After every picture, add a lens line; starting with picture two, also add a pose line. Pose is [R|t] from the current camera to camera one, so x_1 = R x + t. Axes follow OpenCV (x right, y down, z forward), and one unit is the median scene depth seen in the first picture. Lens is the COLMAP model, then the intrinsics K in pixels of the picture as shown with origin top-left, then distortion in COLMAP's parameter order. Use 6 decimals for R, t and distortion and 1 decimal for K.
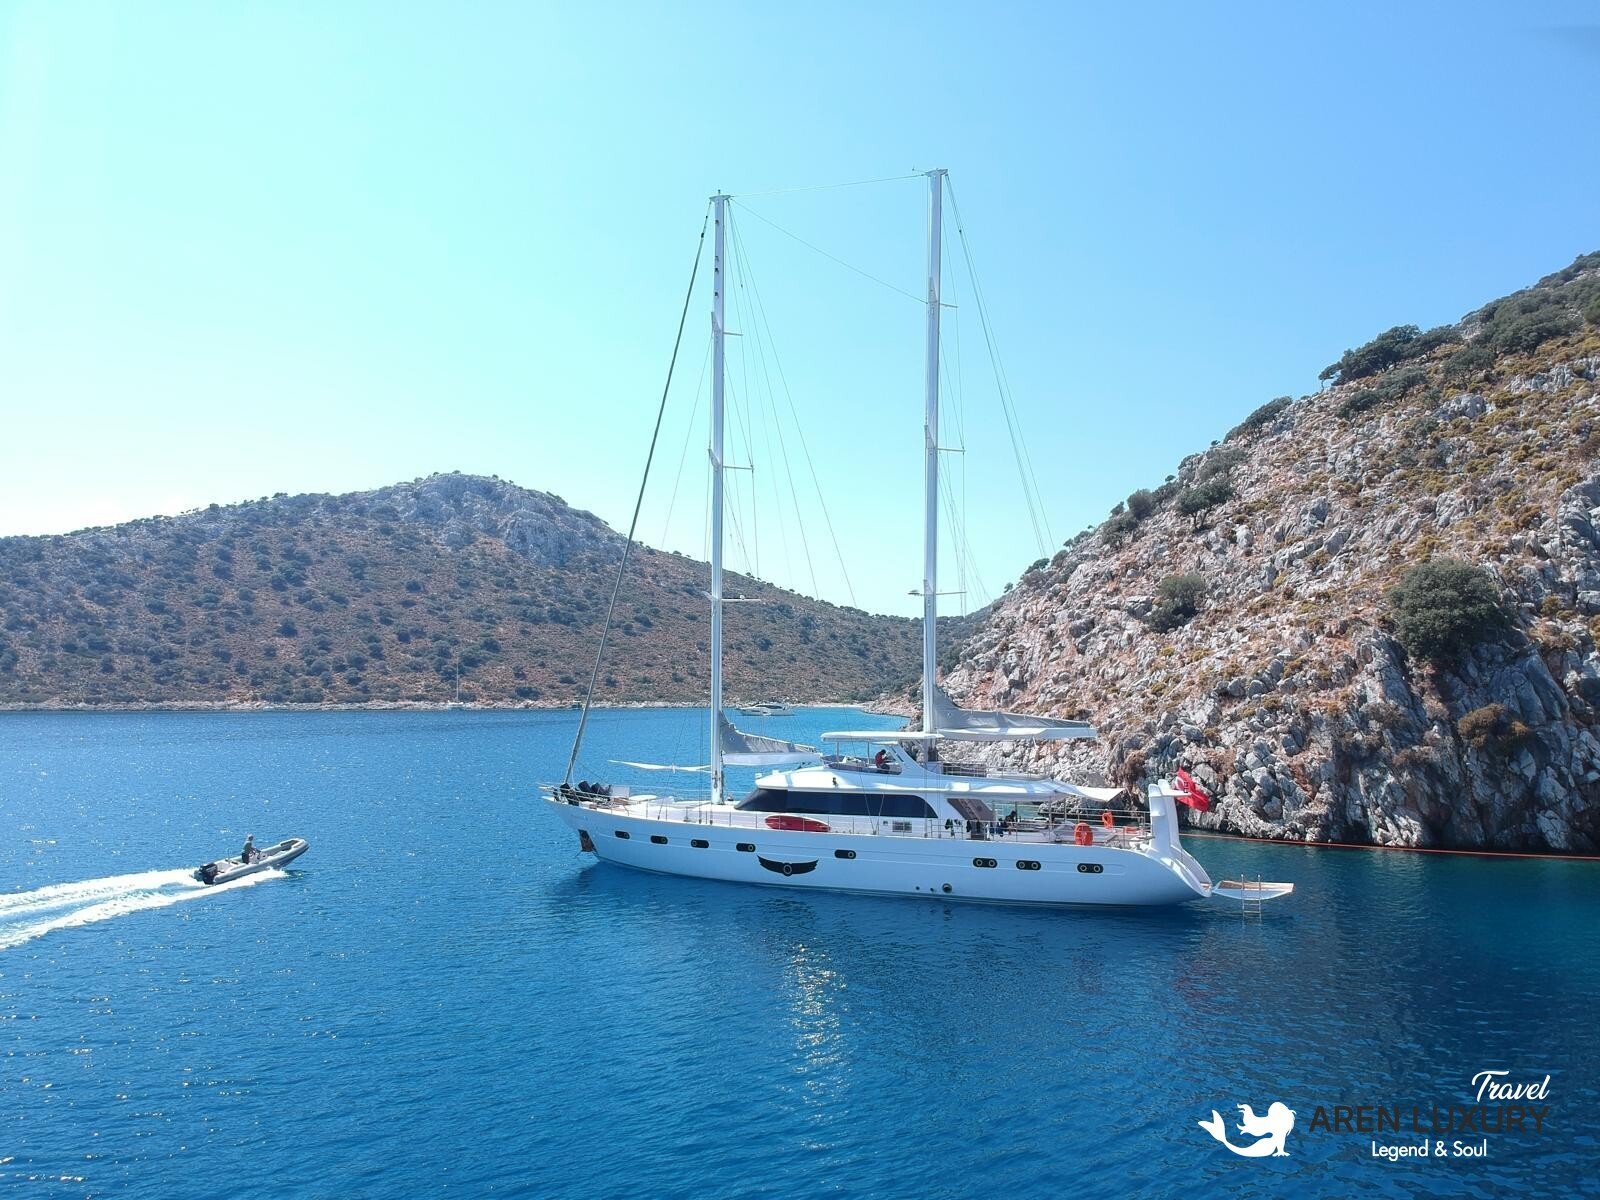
lens RADIAL K [[1173.8, 0, 798.3], [0, 1173.8, 544.7], [0, 0, 1]] dist [0.058885, -0.153835]
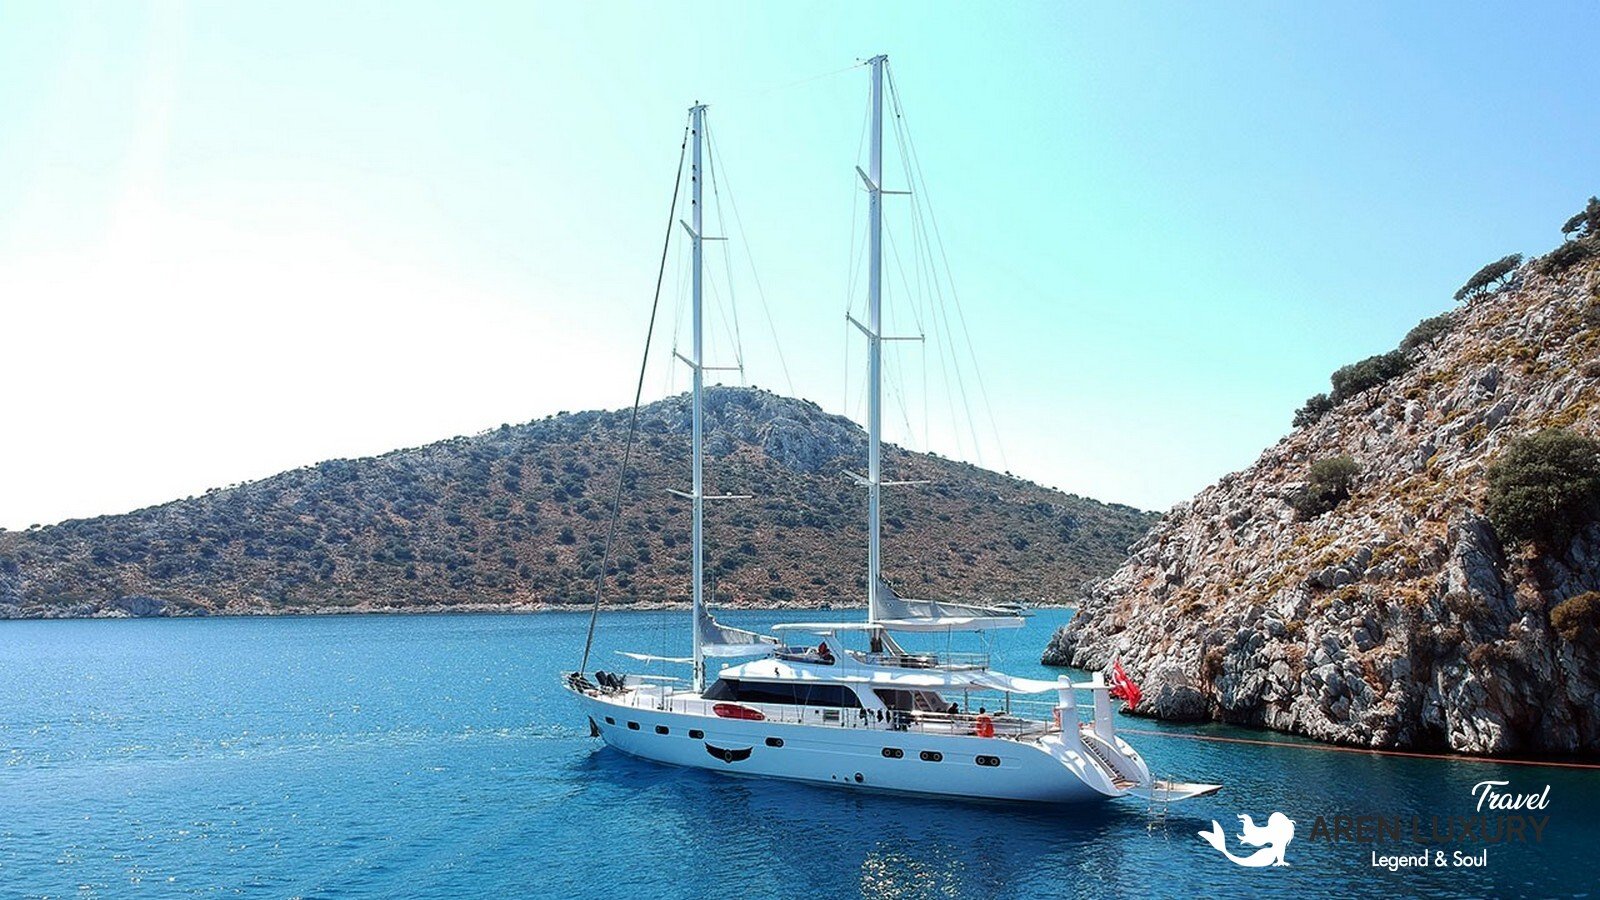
lens RADIAL K [[1177.4, 0, 800.0], [0, 1177.4, 450.0], [0, 0, 1]] dist [0.040346, -0.127320]
pose [[0.969064, -0.036366, -0.244117, 0.151031], [0.037070, 0.999311, -0.001713, 0.006036], [0.244012, -0.007389, 0.969744, 0.008241]]
